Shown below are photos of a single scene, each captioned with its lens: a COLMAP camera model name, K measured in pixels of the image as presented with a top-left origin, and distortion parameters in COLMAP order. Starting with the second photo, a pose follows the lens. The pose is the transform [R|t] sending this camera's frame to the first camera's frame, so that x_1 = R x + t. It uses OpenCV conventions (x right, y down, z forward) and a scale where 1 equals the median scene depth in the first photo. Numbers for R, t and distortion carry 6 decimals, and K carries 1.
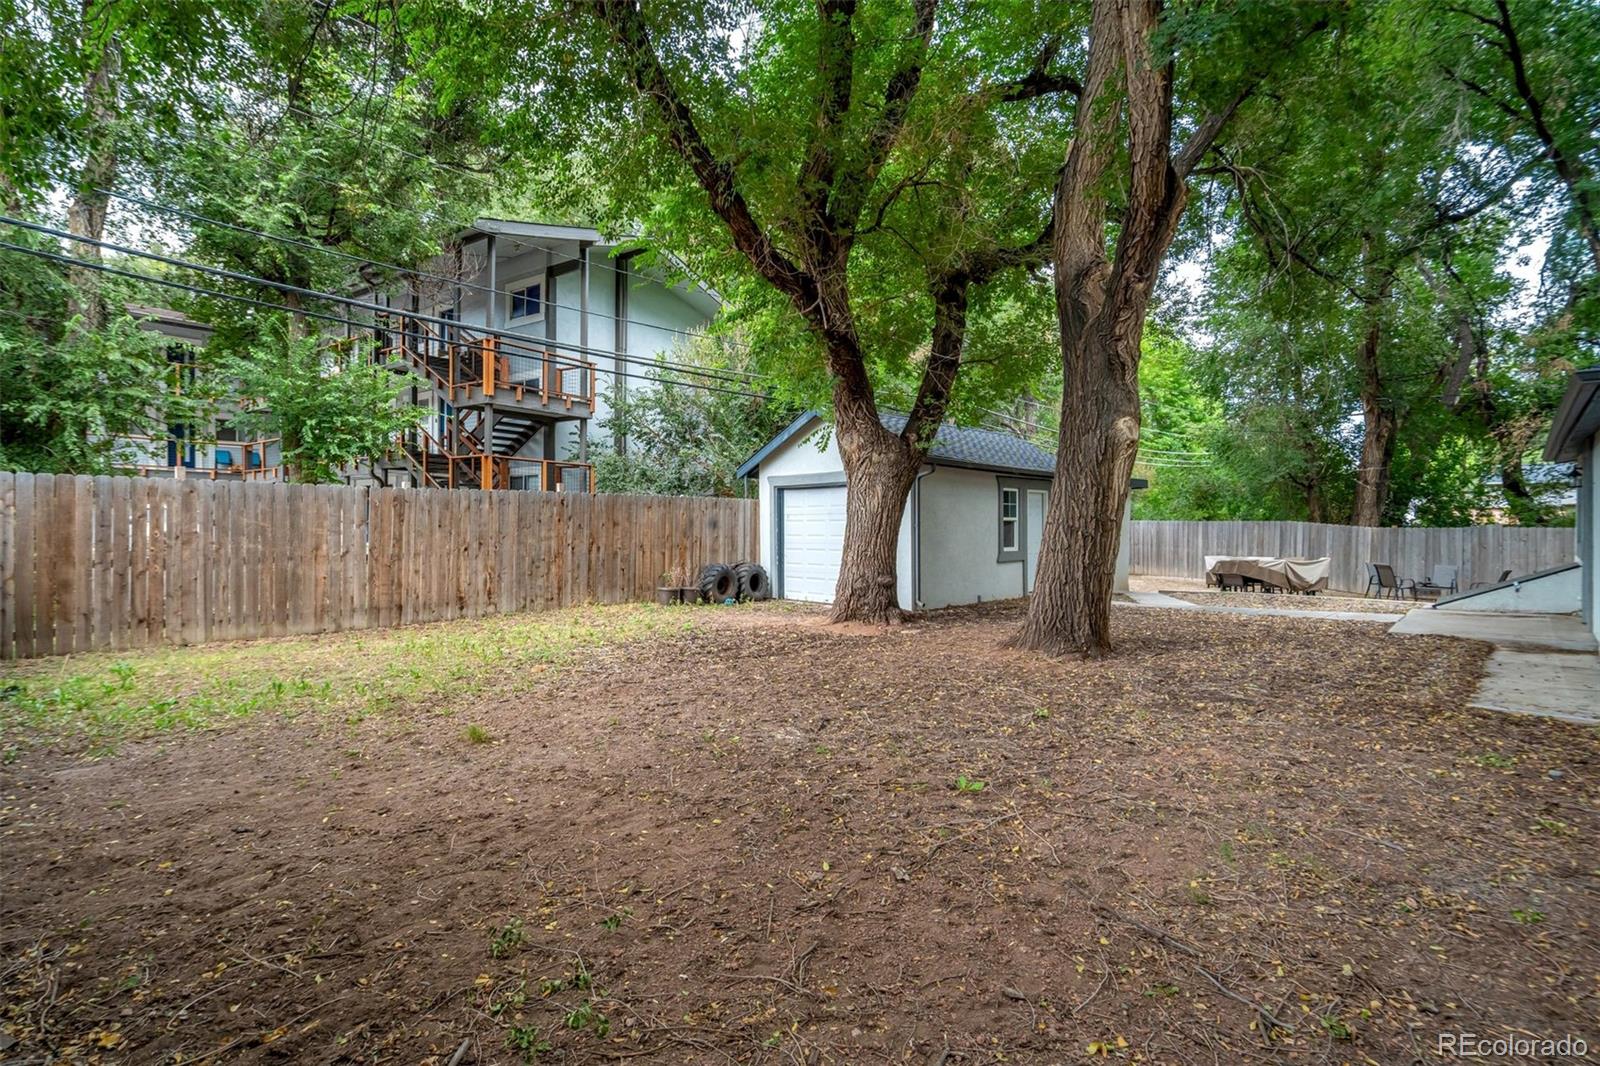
lens RADIAL K [[754.8, 0, 776.6], [0, 754.8, 536.1], [0, 0, 1]] dist [-0.005935, 0.000345]
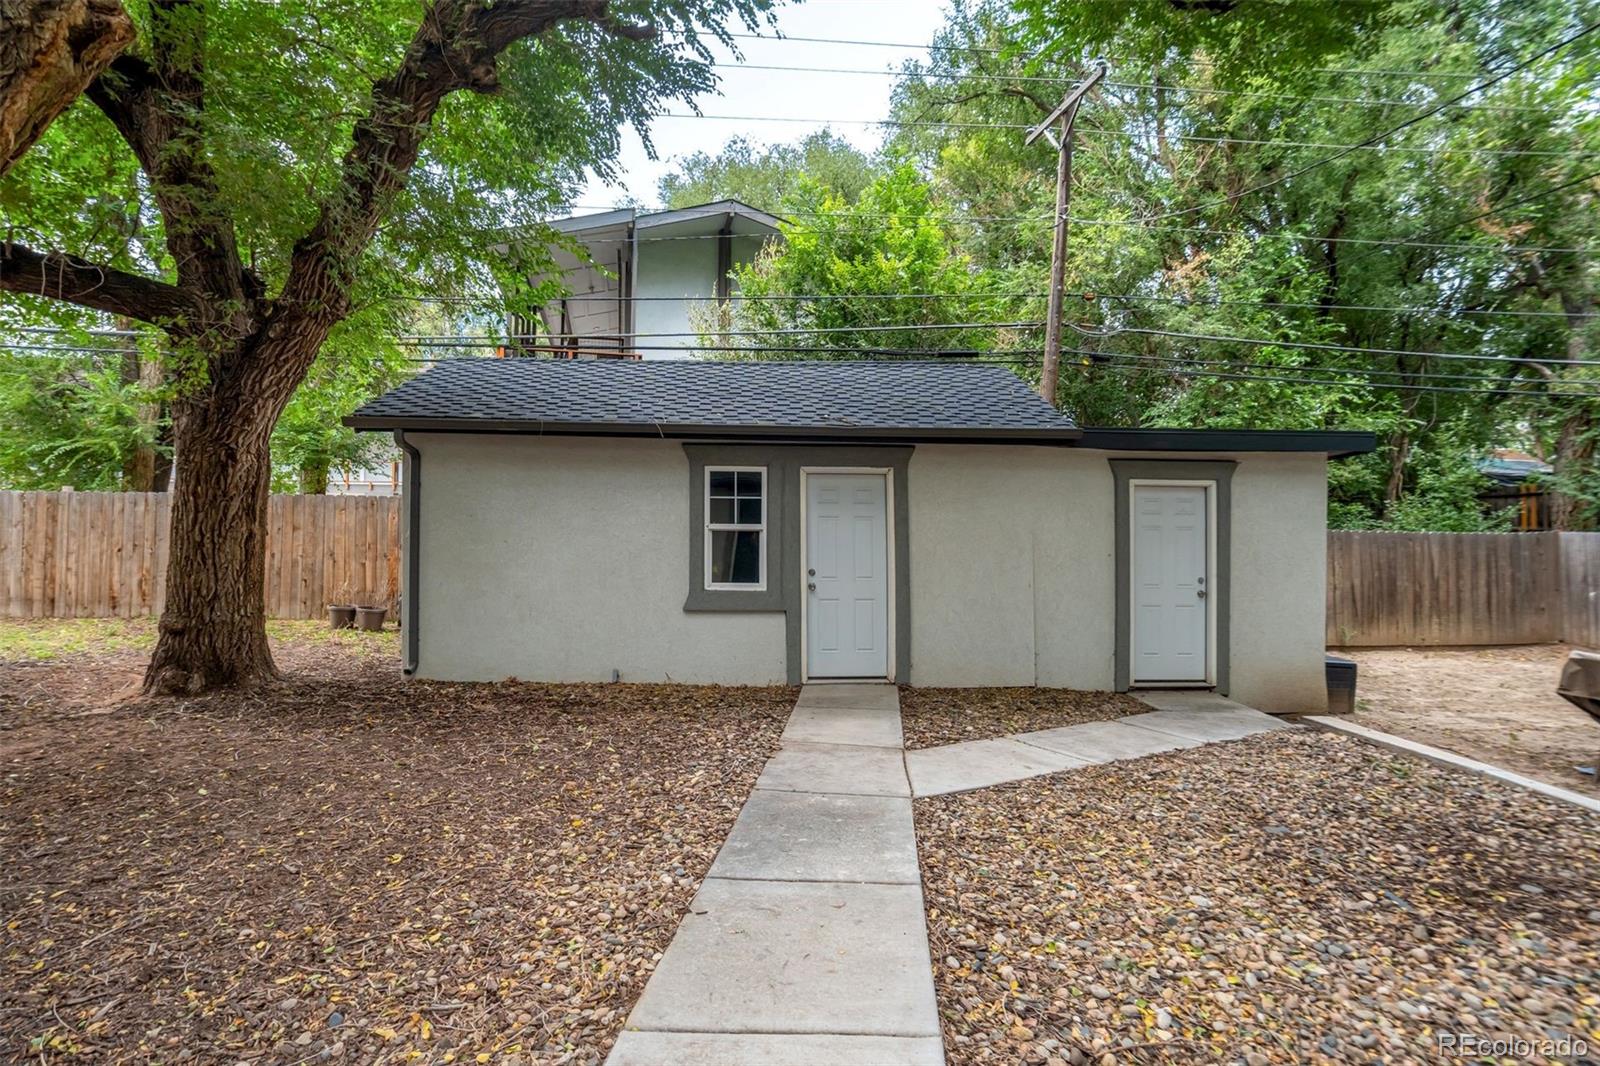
lens RADIAL K [[754.8, 0, 776.6], [0, 754.8, 536.1], [0, 0, 1]] dist [-0.005935, 0.000345]
pose [[0.712689, 0.015331, -0.701313, 0.915055], [-0.026801, 0.999626, -0.005383, -0.019609], [0.700968, 0.022632, 0.712833, 0.873669]]
